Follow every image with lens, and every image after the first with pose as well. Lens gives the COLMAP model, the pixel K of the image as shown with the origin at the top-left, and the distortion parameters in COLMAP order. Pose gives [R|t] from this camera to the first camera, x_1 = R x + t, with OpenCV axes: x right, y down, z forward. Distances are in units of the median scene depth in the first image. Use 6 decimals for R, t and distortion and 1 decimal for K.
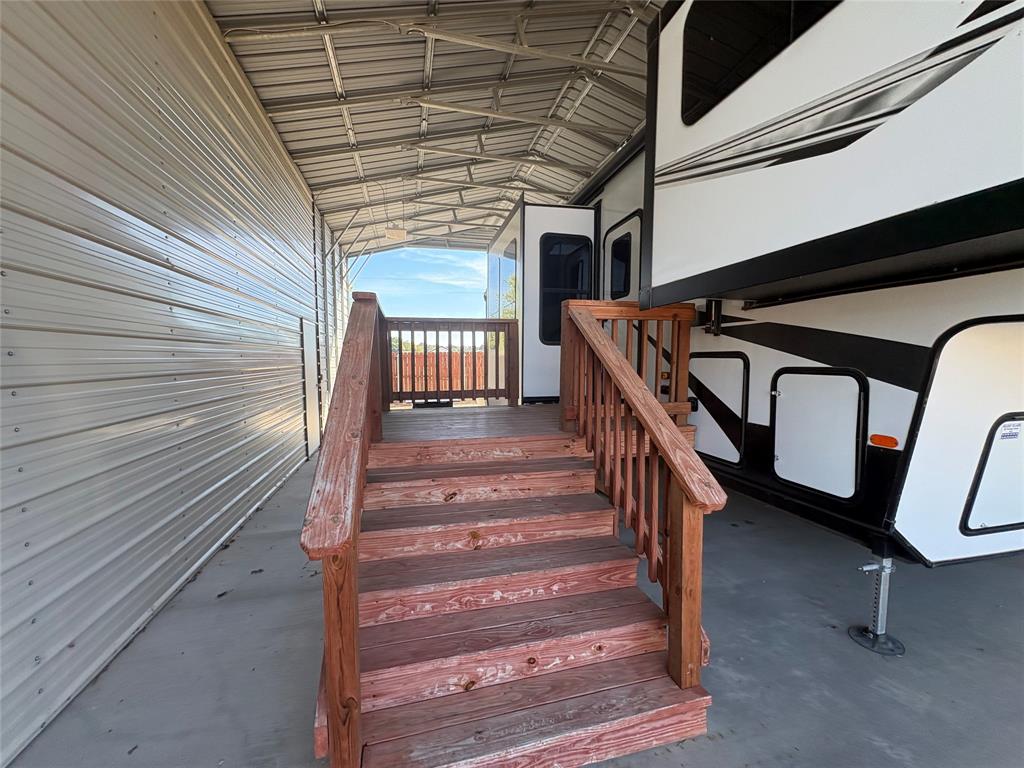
lens RADIAL K [[405.2, 0, 517.3], [0, 405.2, 383.3], [0, 0, 1]] dist [0.000369, 0.000118]
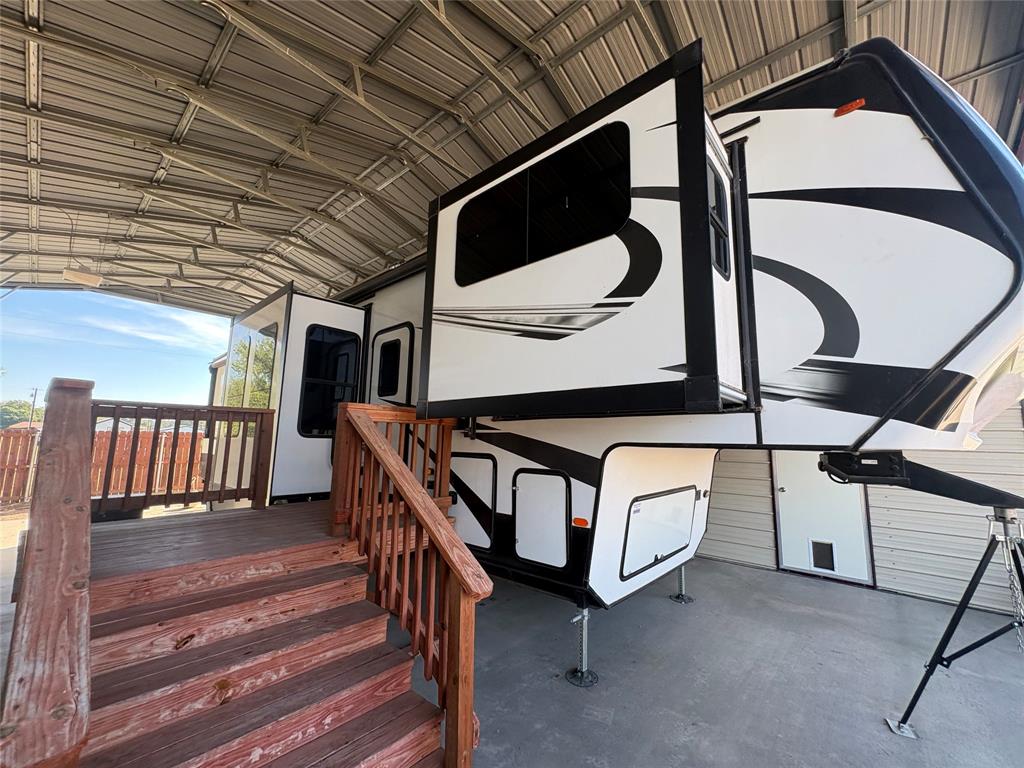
lens RADIAL K [[403.6, 0, 512.0], [0, 403.6, 384.0], [0, 0, 1]] dist [0.001080, -0.000201]
pose [[0.826518, 0.094214, 0.554970, -0.120869], [0.015921, 0.981587, -0.190350, -0.057546], [-0.562685, 0.166163, 0.809799, -0.095923]]
